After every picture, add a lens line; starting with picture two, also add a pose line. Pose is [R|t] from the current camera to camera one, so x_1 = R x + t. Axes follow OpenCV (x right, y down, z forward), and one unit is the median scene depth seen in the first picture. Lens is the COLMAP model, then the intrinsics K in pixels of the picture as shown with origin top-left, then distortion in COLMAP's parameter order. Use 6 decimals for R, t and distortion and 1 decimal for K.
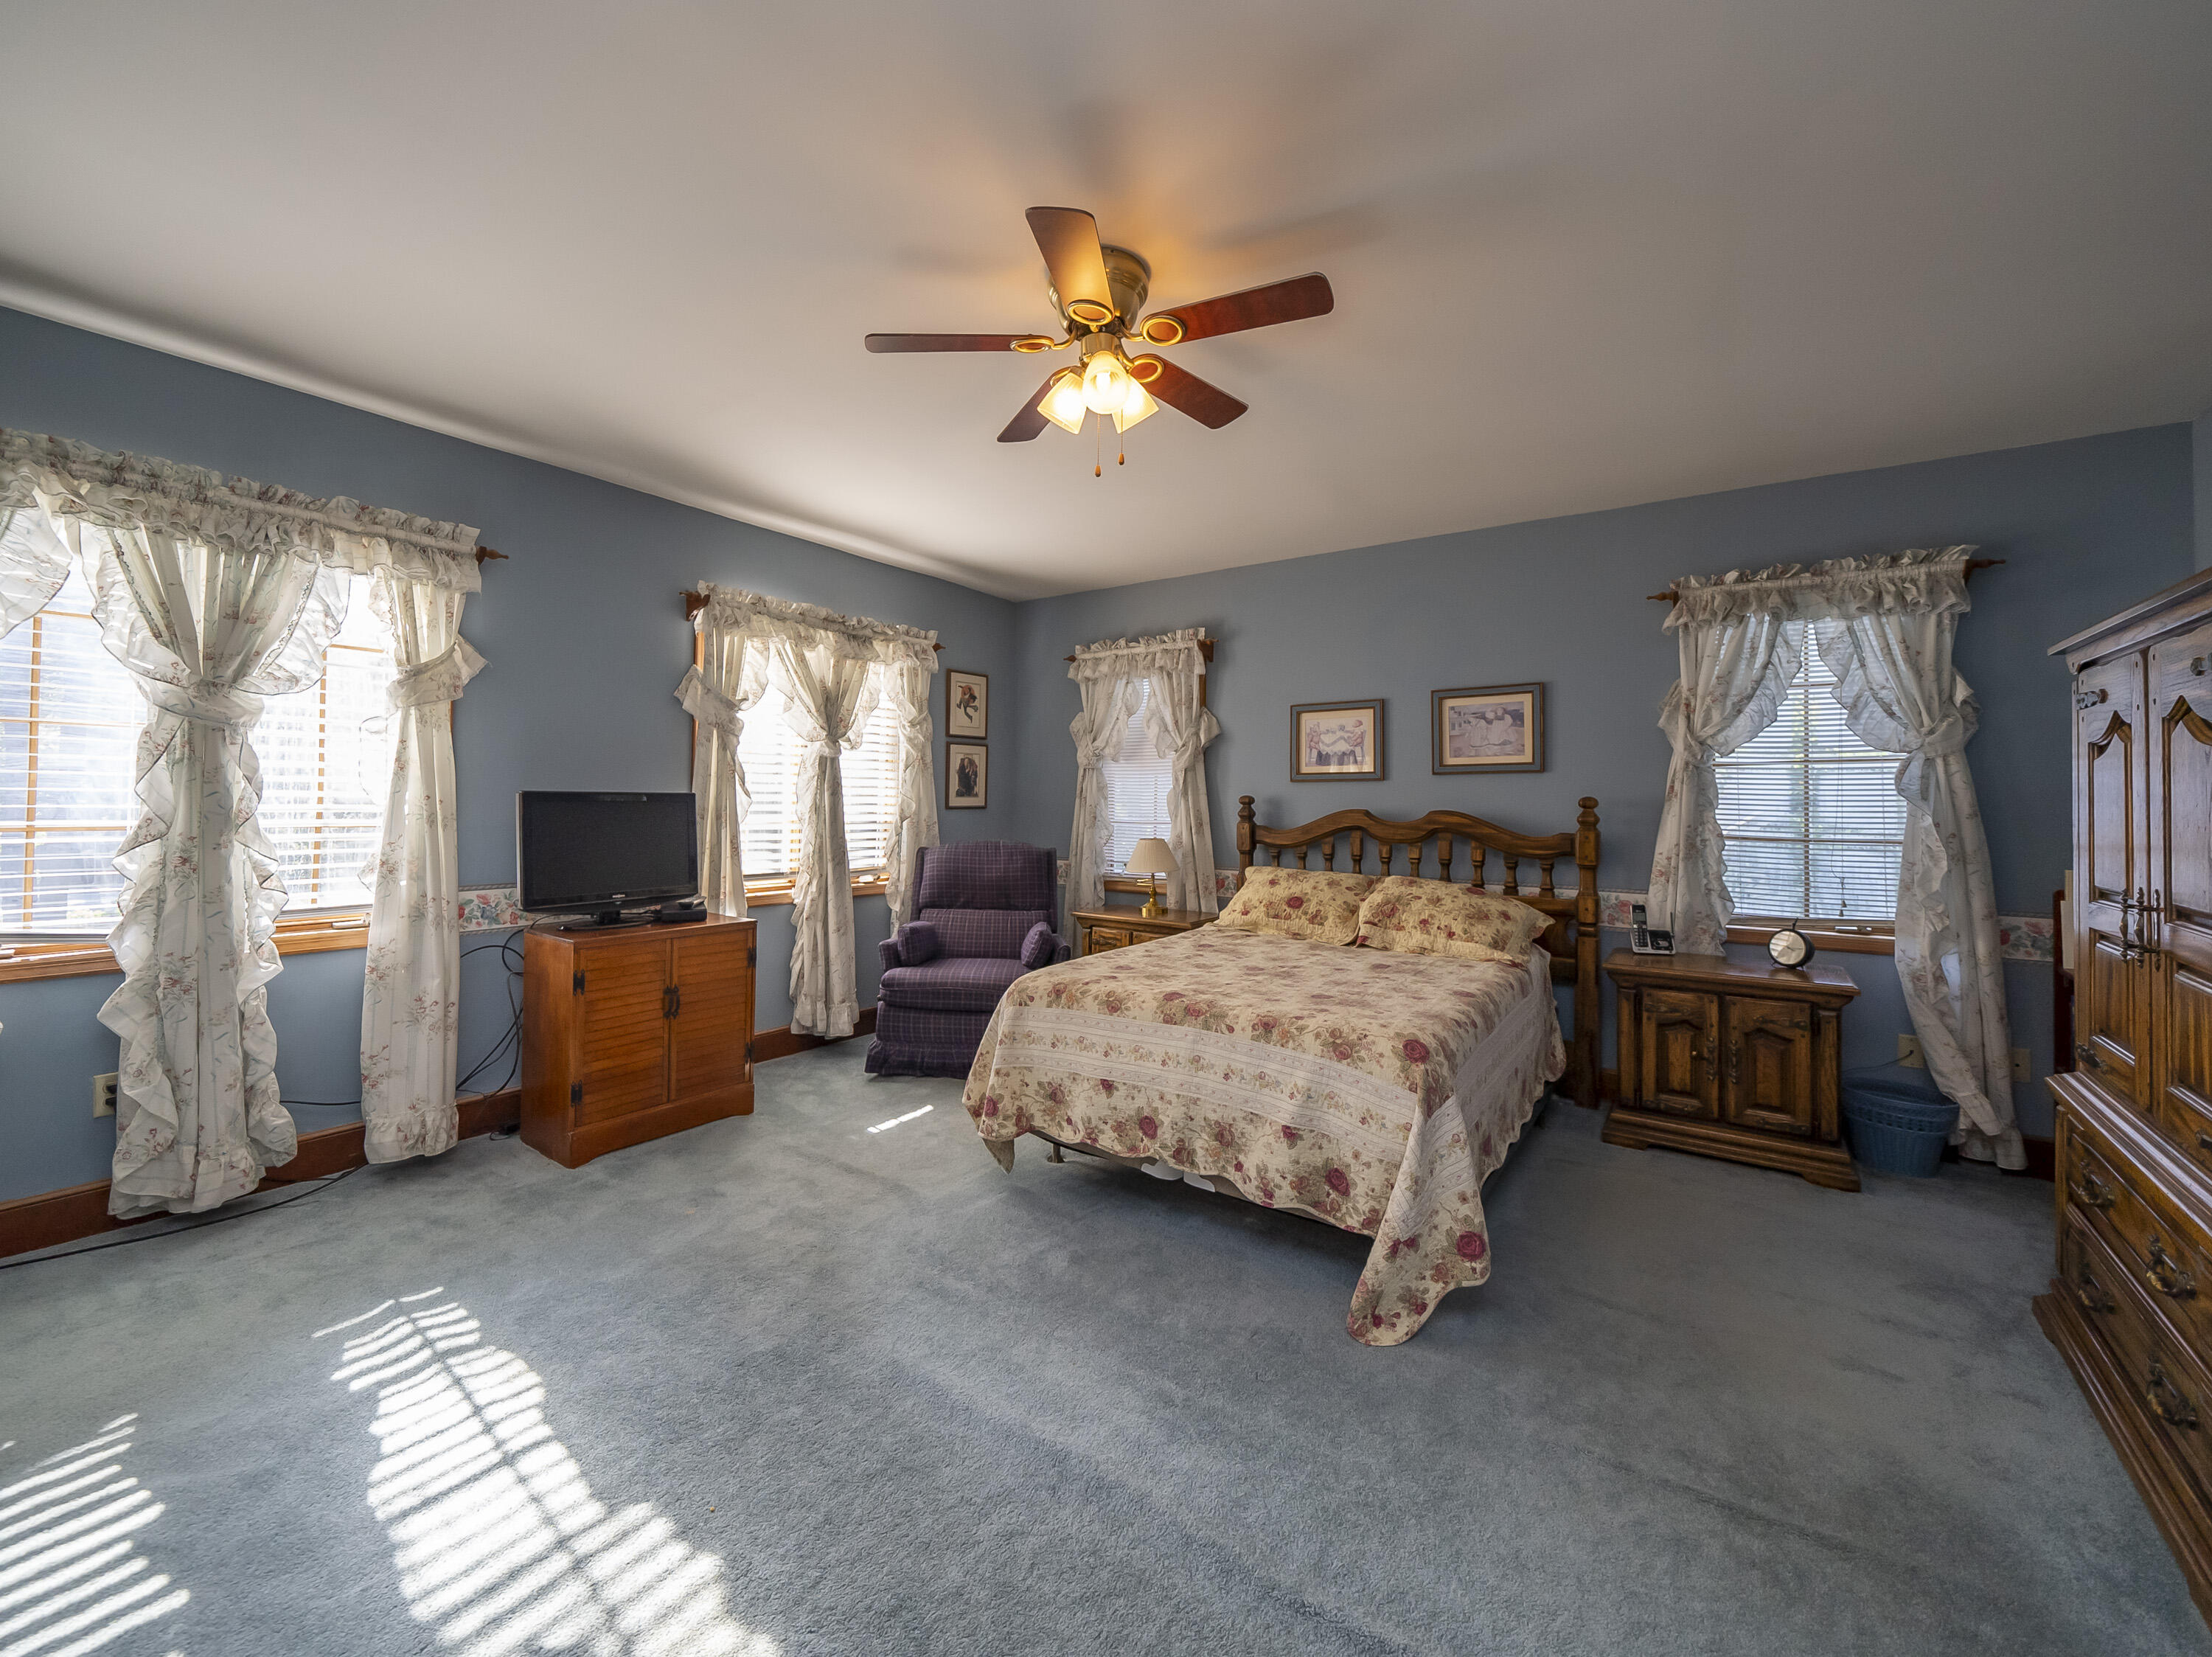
lens RADIAL K [[860.9, 0, 1105.7], [0, 860.9, 795.8], [0, 0, 1]] dist [-0.007935, -0.000273]
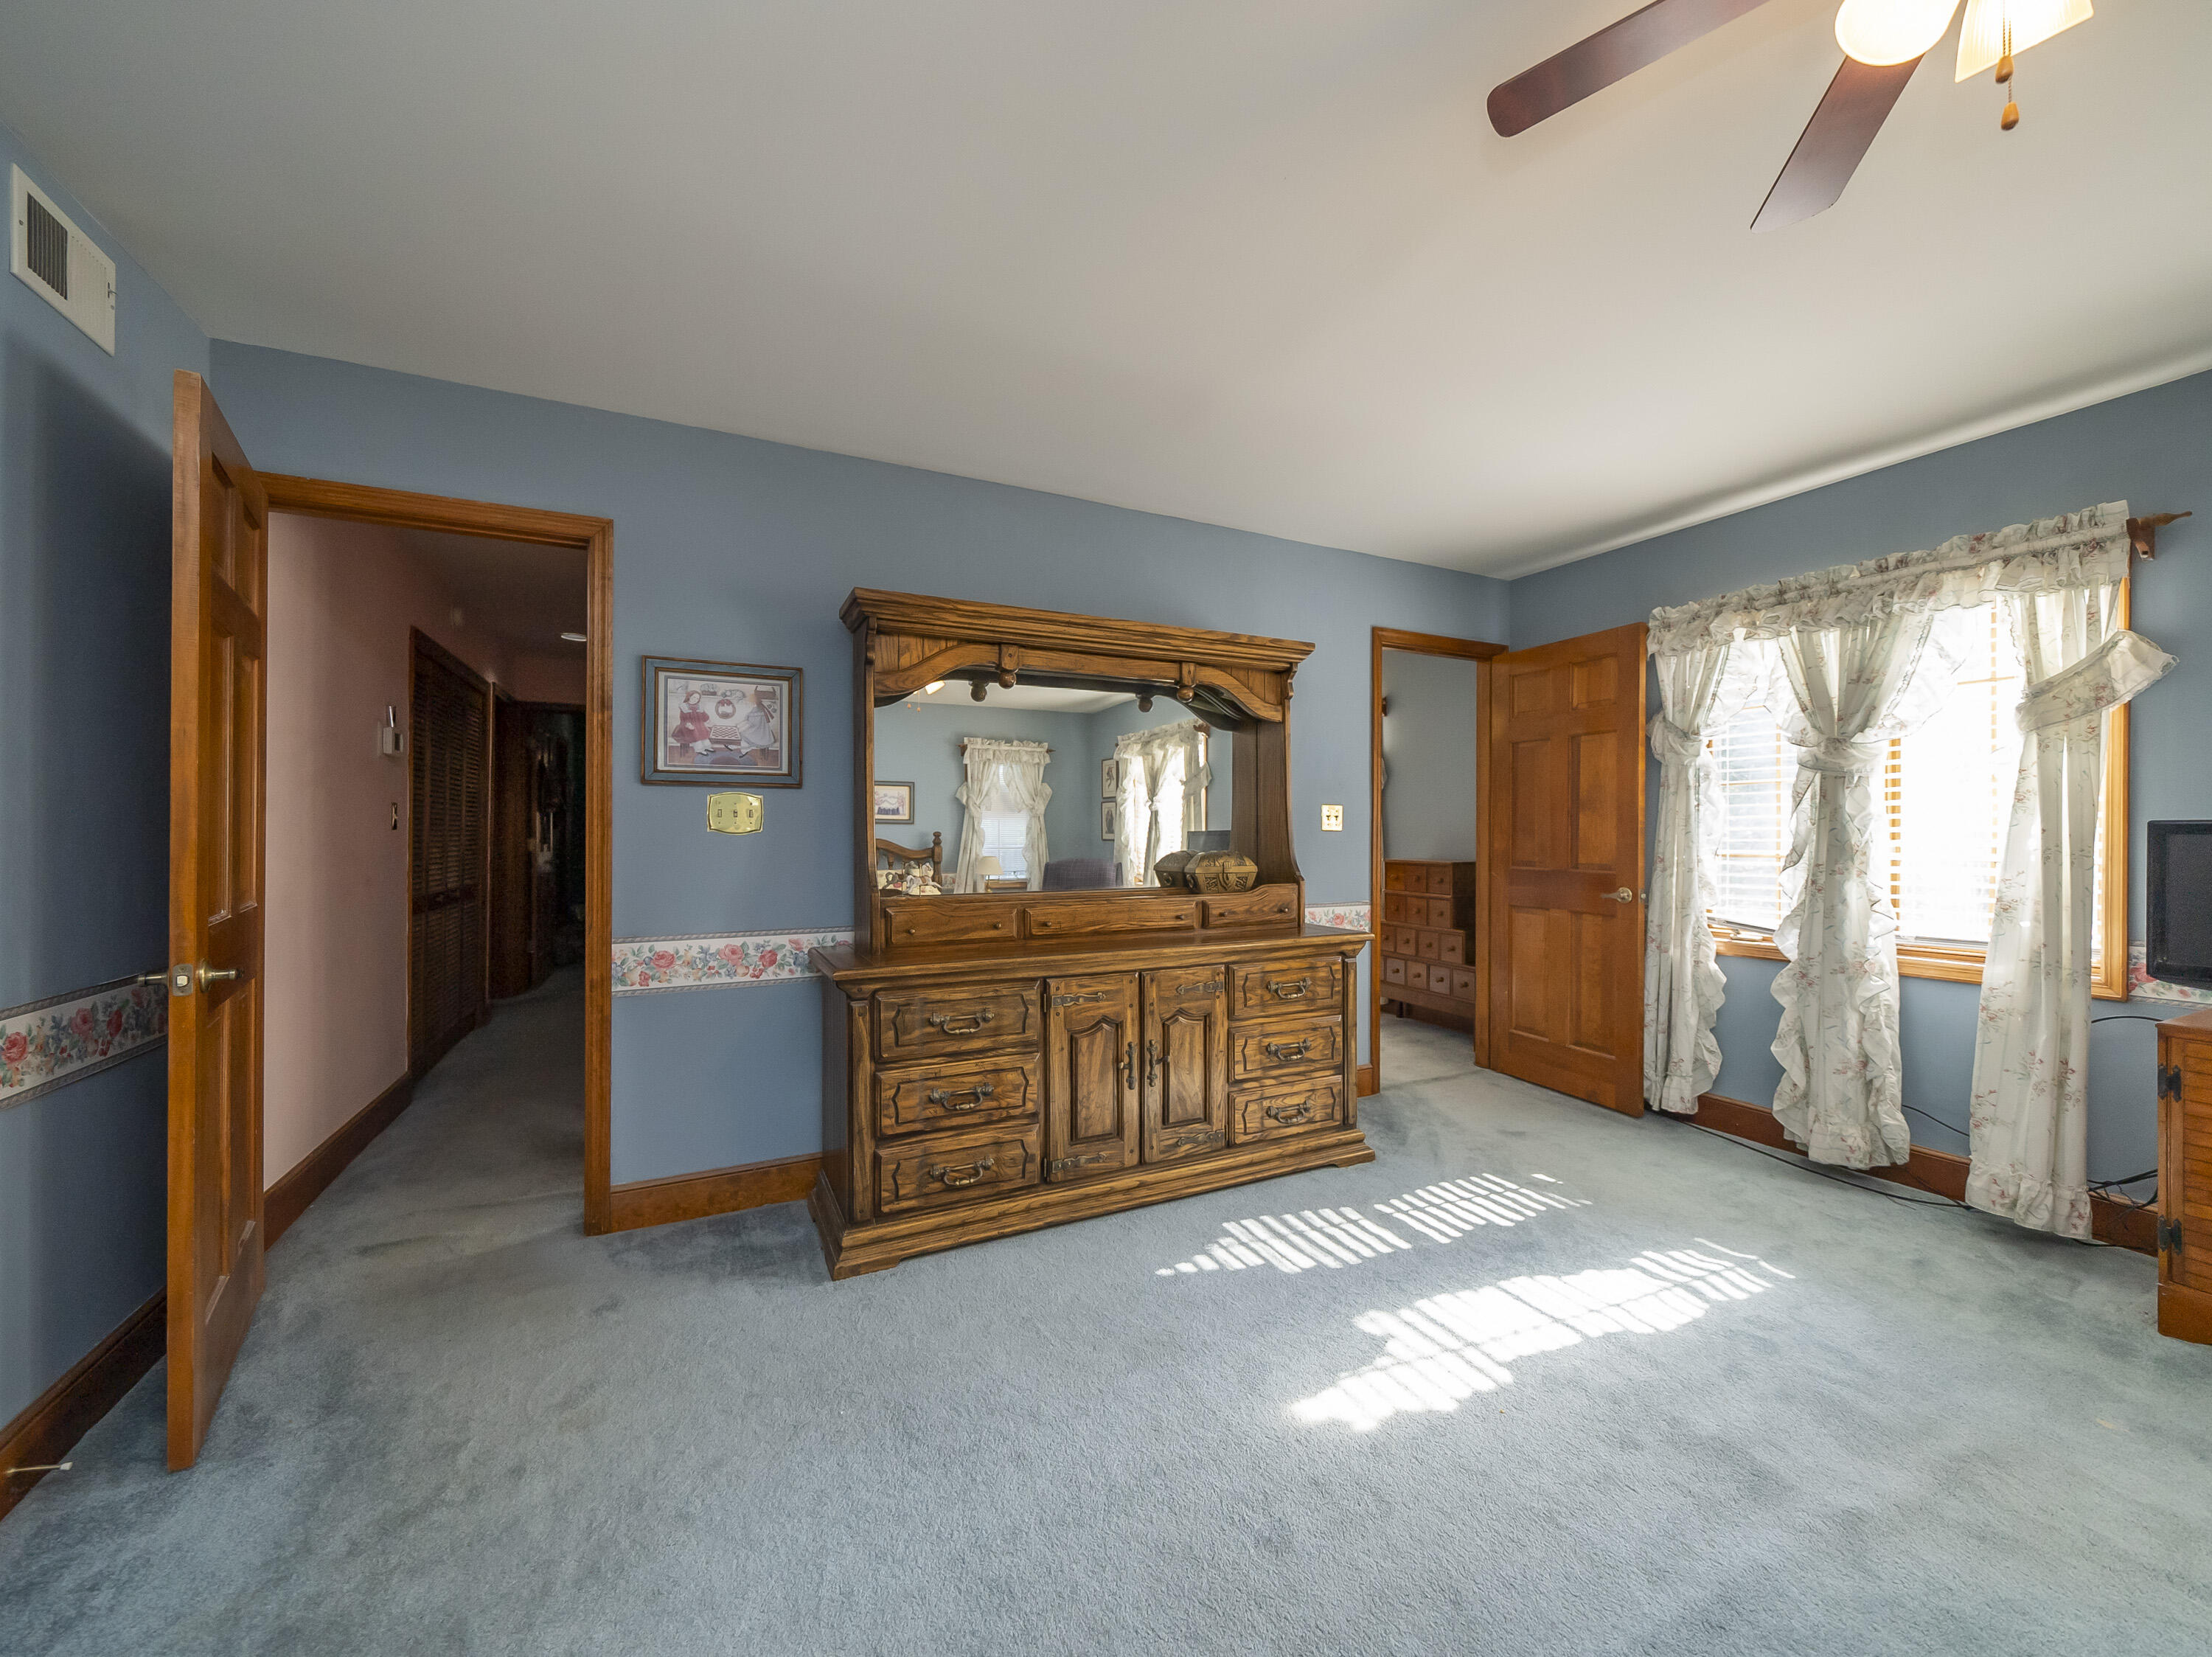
lens RADIAL K [[860.9, 0, 1096.0], [0, 860.9, 835.4], [0, 0, 1]] dist [-0.007935, -0.000273]
pose [[-0.478233, -0.003965, -0.878224, 0.500451], [0.003565, 0.999973, -0.006456, 0.008957], [0.878226, -0.006218, -0.478206, 0.598566]]
